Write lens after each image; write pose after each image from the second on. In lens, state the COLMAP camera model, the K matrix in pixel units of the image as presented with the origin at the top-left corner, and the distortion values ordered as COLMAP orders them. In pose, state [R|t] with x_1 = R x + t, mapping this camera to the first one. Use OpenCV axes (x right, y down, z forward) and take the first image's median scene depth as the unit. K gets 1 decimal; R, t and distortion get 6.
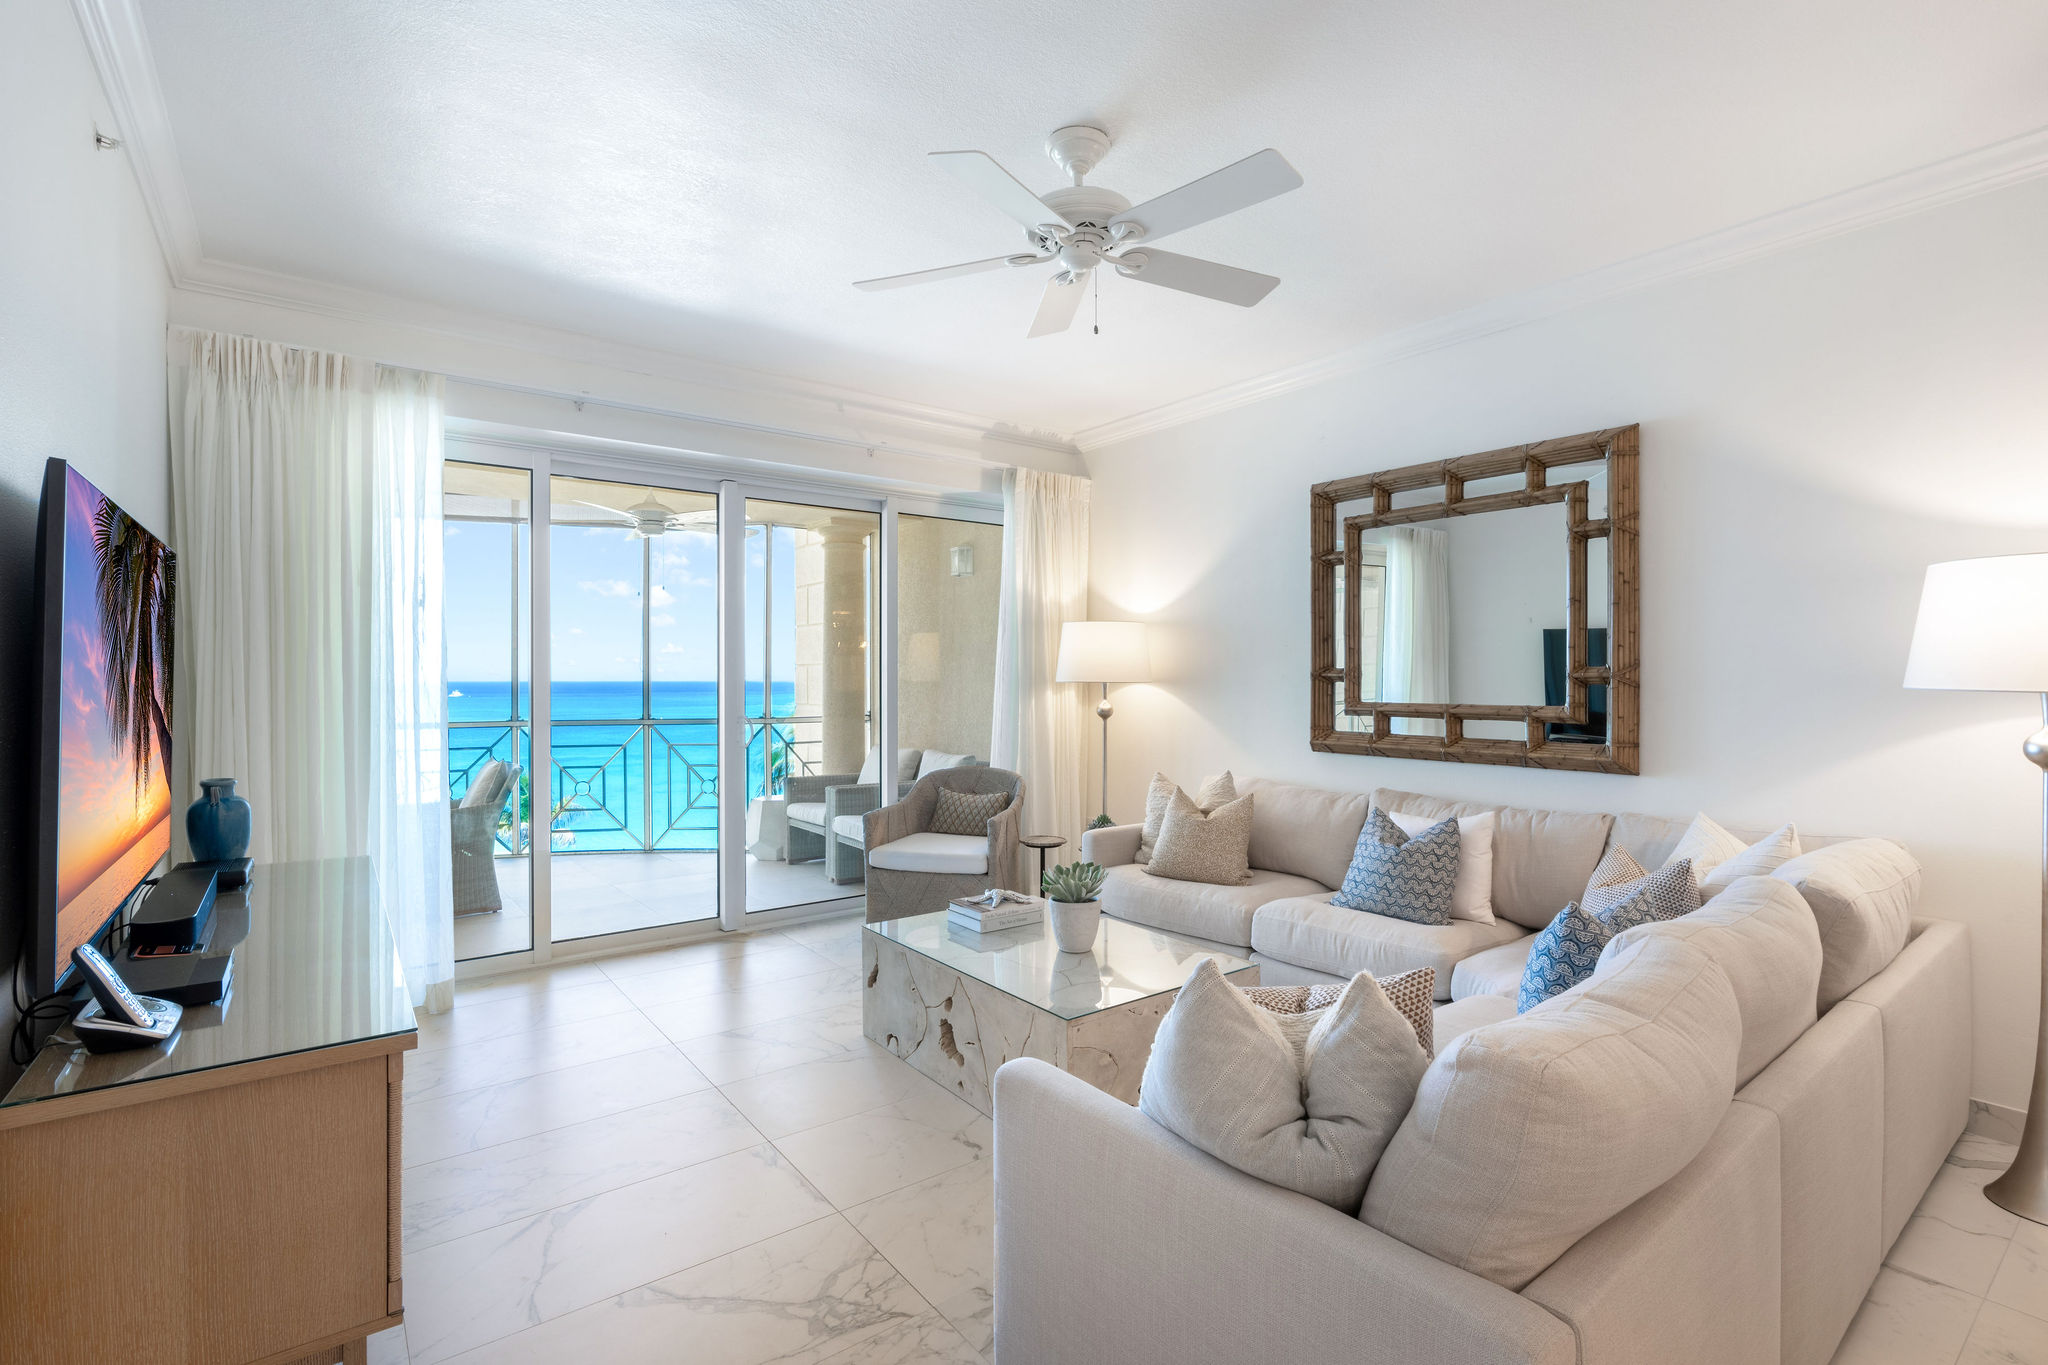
lens RADIAL K [[946.7, 0, 1017.3], [0, 946.7, 679.9], [0, 0, 1]] dist [-0.004391, 0.000740]
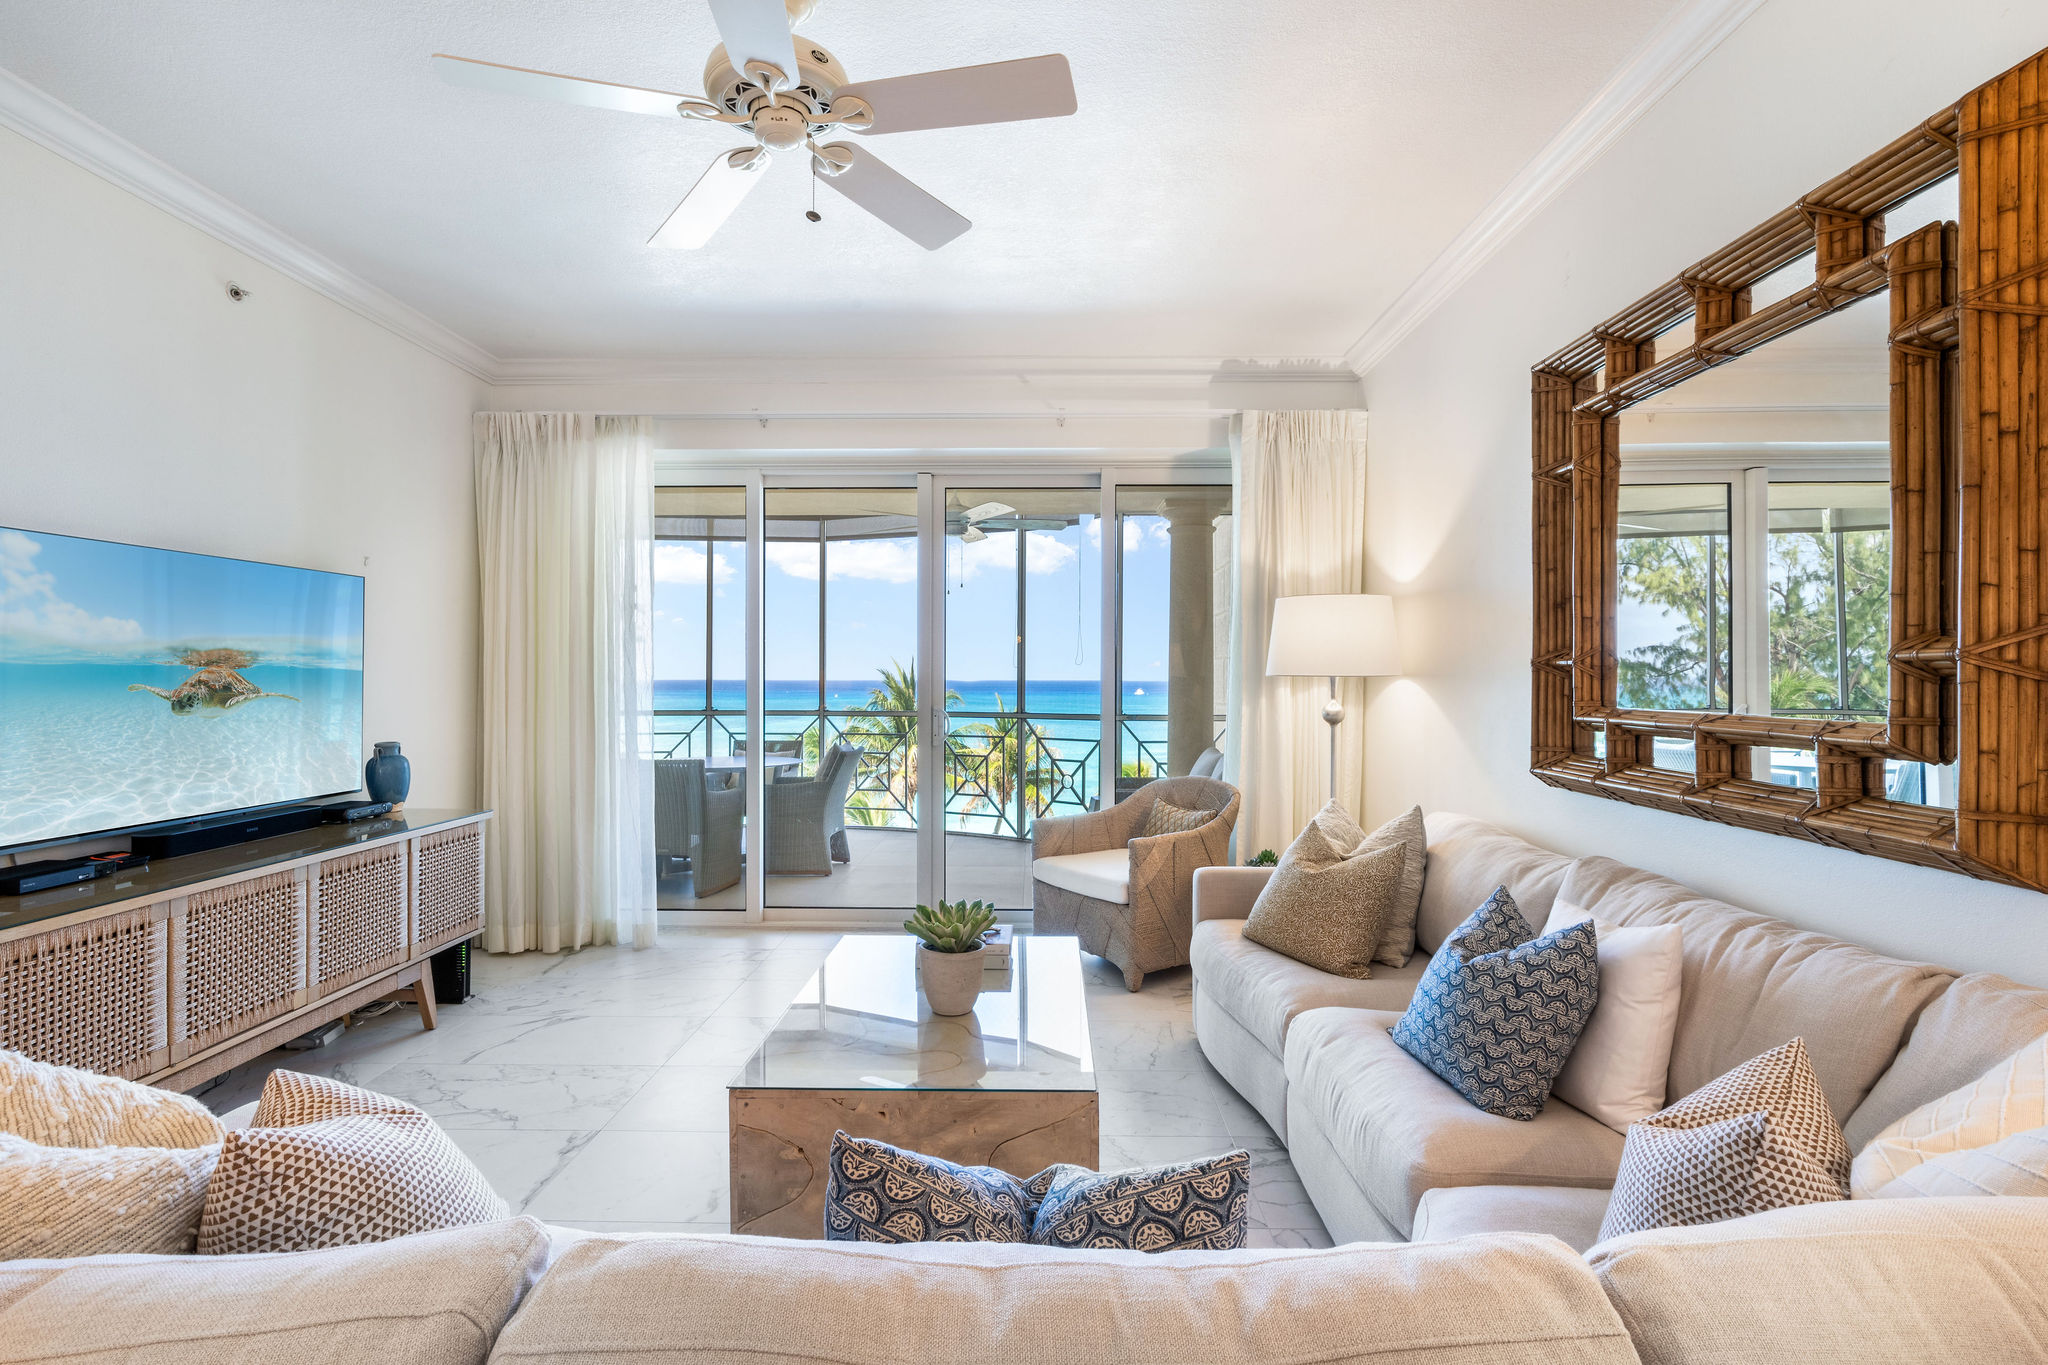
lens RADIAL K [[946.7, 0, 1017.3], [0, 946.7, 679.9], [0, 0, 1]] dist [-0.004391, 0.000740]
pose [[0.784641, 0.002738, -0.619944, 0.469521], [-0.003540, 0.999994, -0.000065, 0.007769], [0.619940, 0.002246, 0.784646, 0.330507]]
